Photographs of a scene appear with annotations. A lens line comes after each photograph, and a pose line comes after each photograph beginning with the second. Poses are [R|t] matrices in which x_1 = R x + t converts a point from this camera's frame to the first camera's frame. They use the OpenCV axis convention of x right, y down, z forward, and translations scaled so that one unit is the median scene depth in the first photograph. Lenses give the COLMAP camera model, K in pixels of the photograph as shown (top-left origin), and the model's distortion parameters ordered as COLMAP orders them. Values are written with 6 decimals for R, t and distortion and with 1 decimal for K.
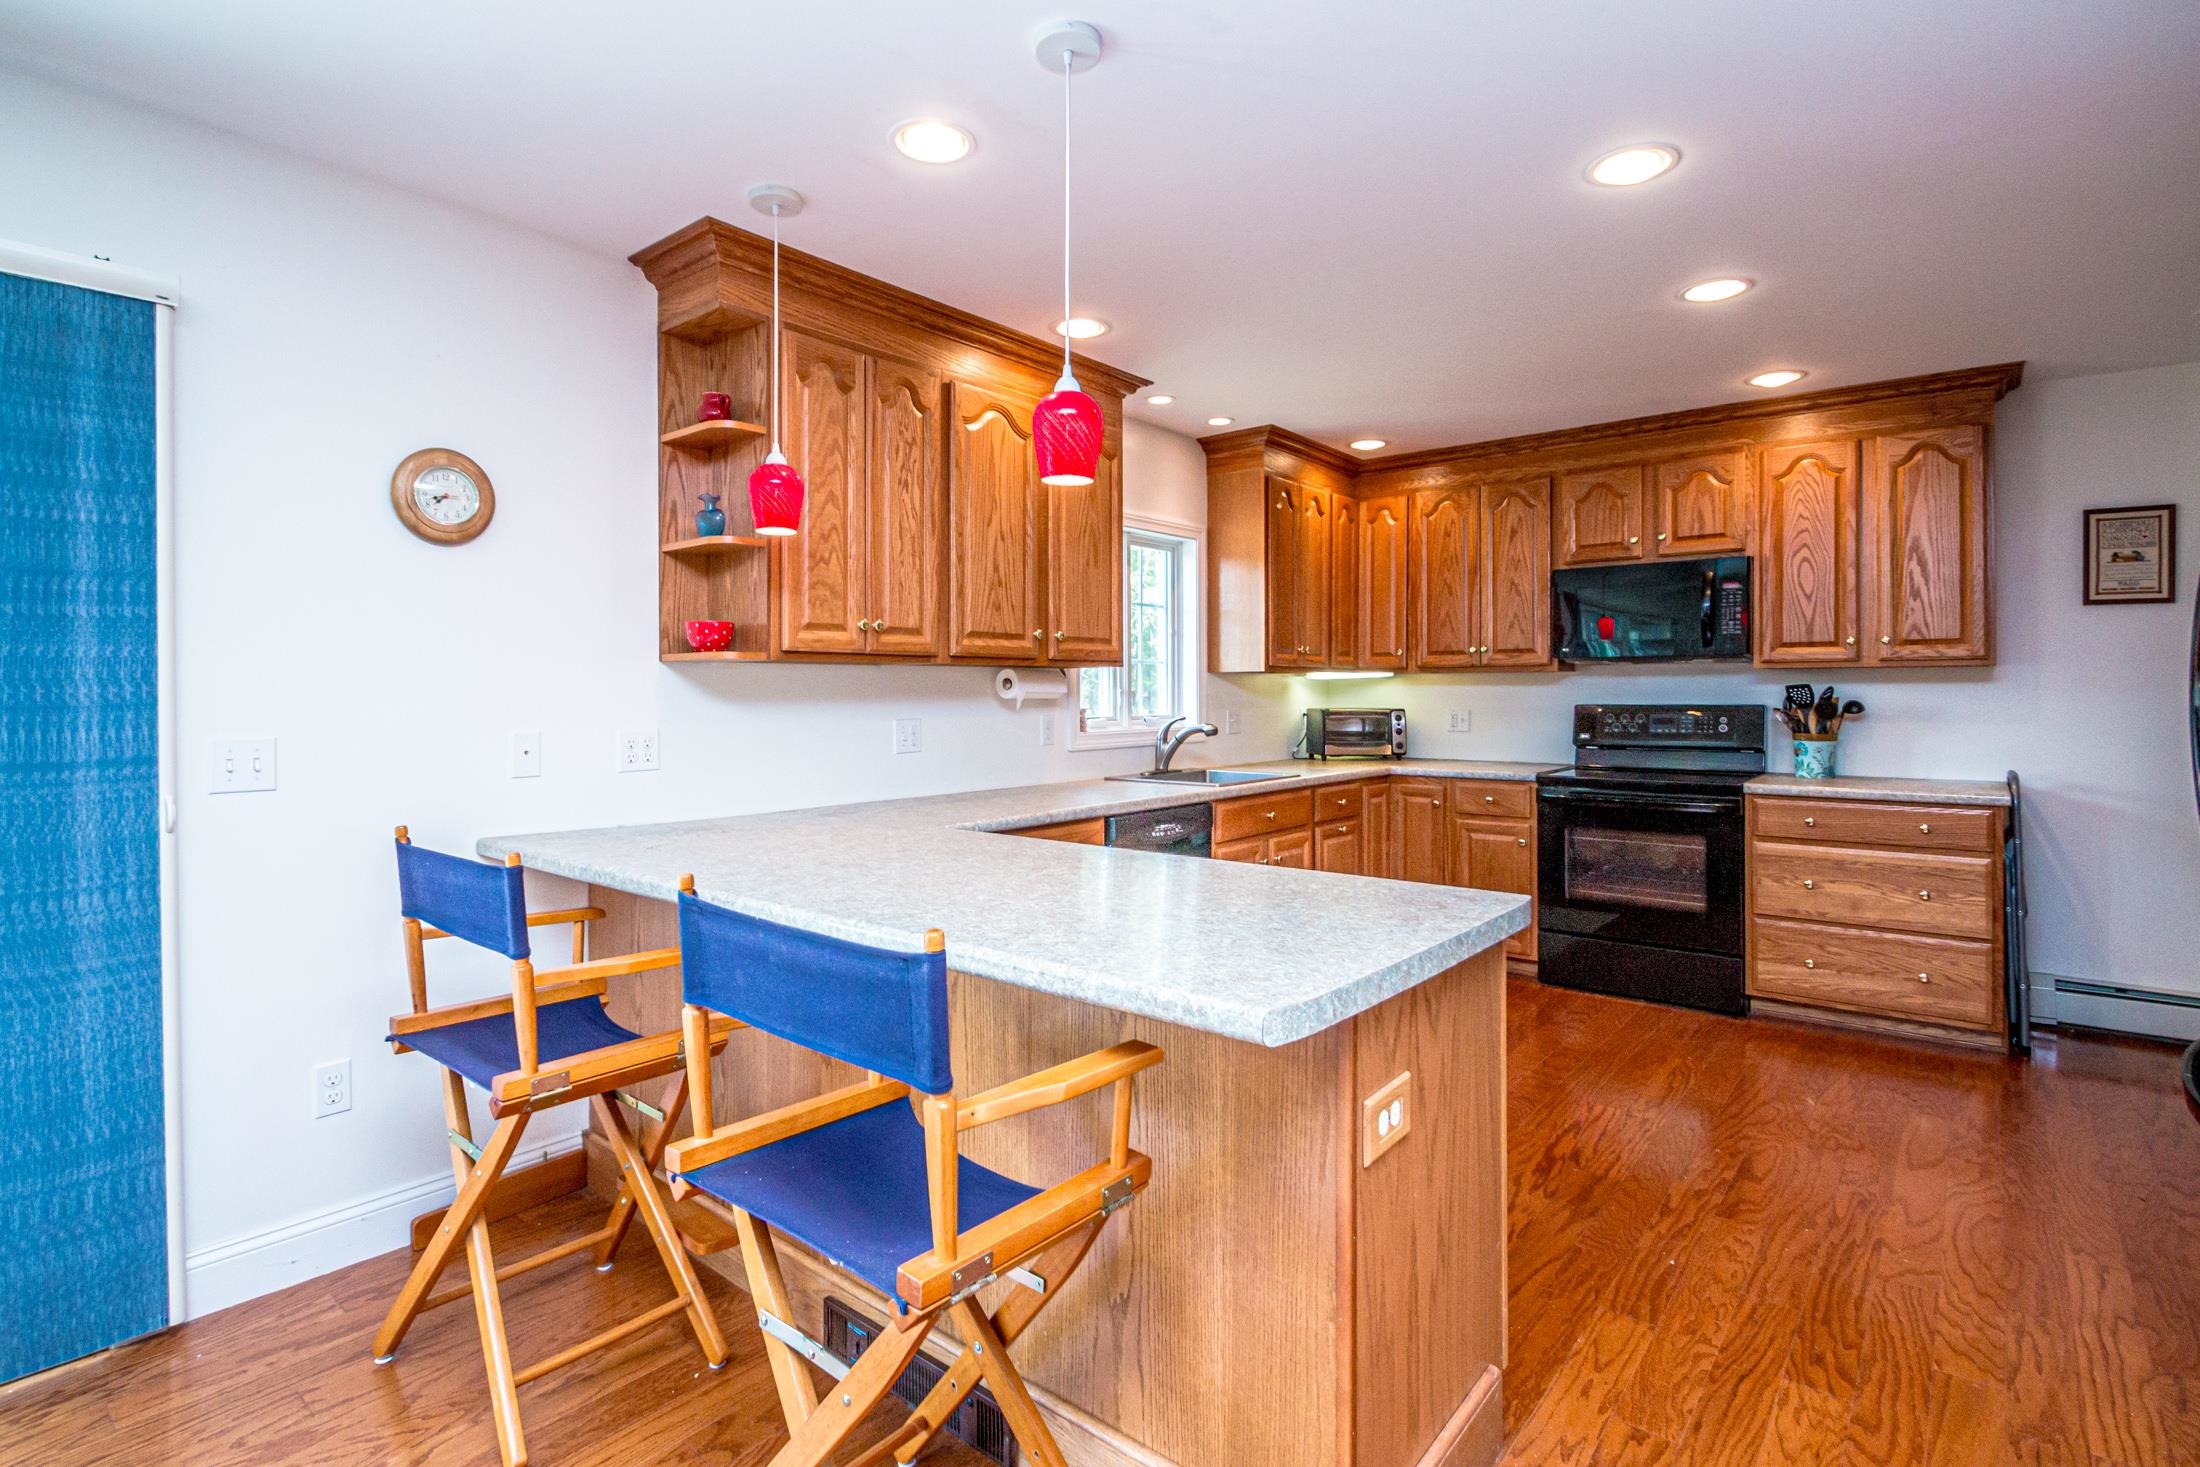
lens RADIAL K [[1064.5, 0, 1121.5], [0, 1064.5, 683.9], [0, 0, 1]] dist [0.010099, -0.002861]
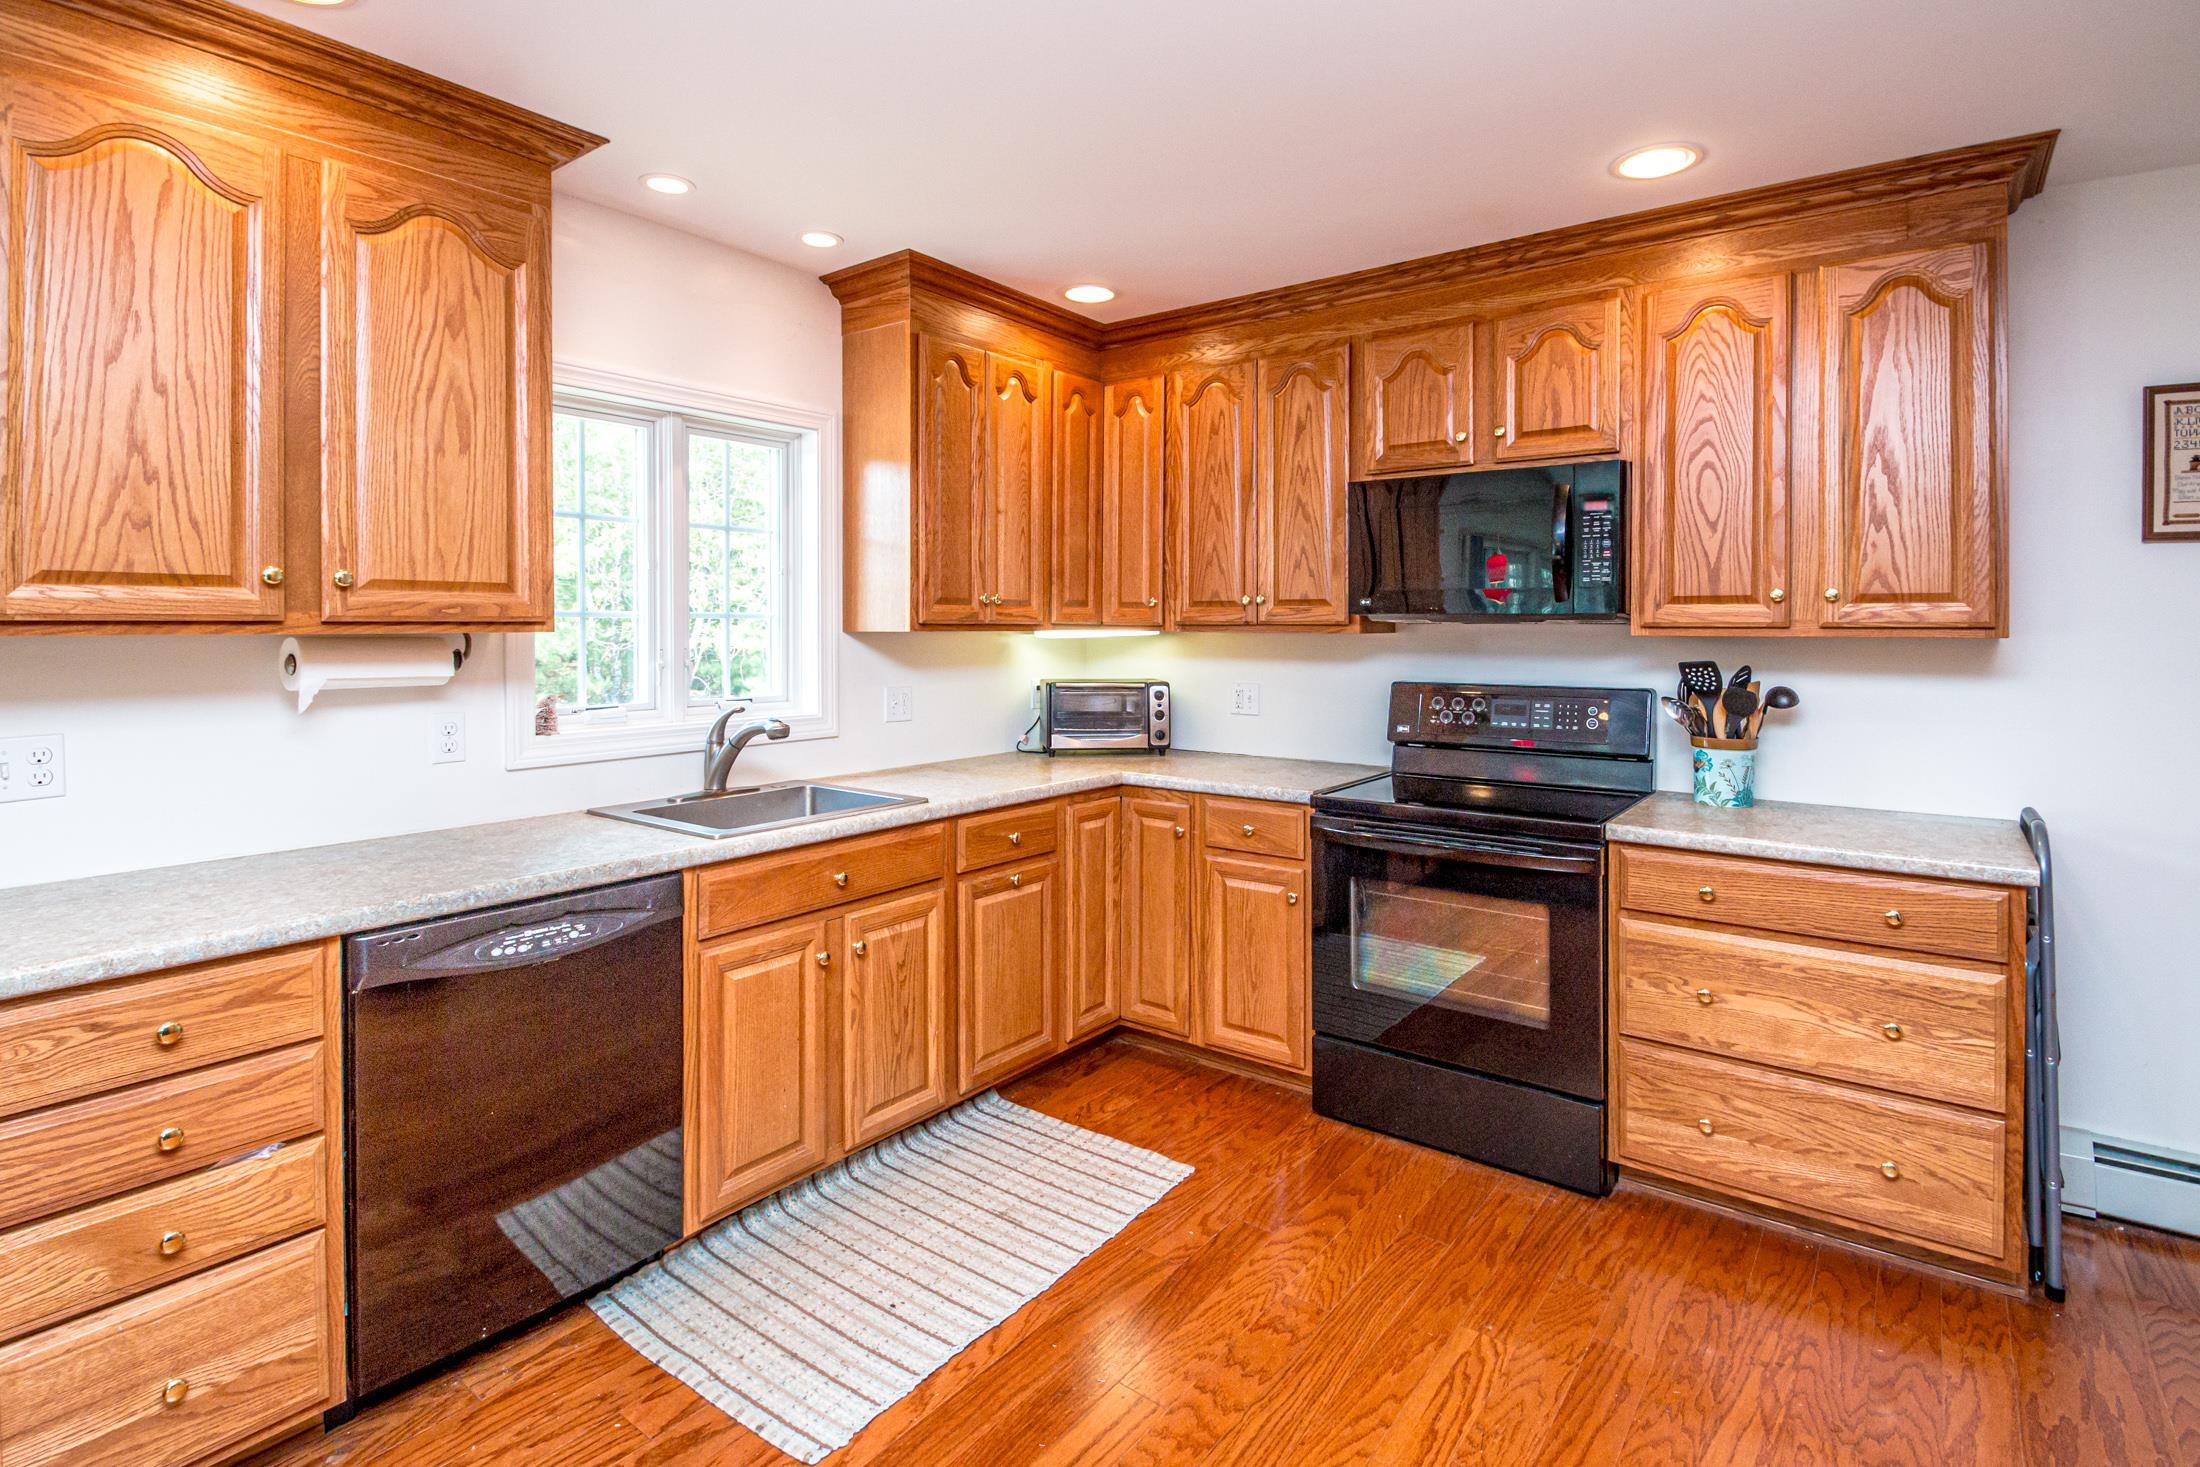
lens RADIAL K [[1064.5, 0, 1139.2], [0, 1064.5, 619.0], [0, 0, 1]] dist [0.010099, -0.002861]
pose [[0.999212, 0.006212, 0.039206, 0.275474], [-0.006240, 0.999980, 0.000597, -0.023332], [-0.039202, -0.000841, 0.999231, 0.377257]]
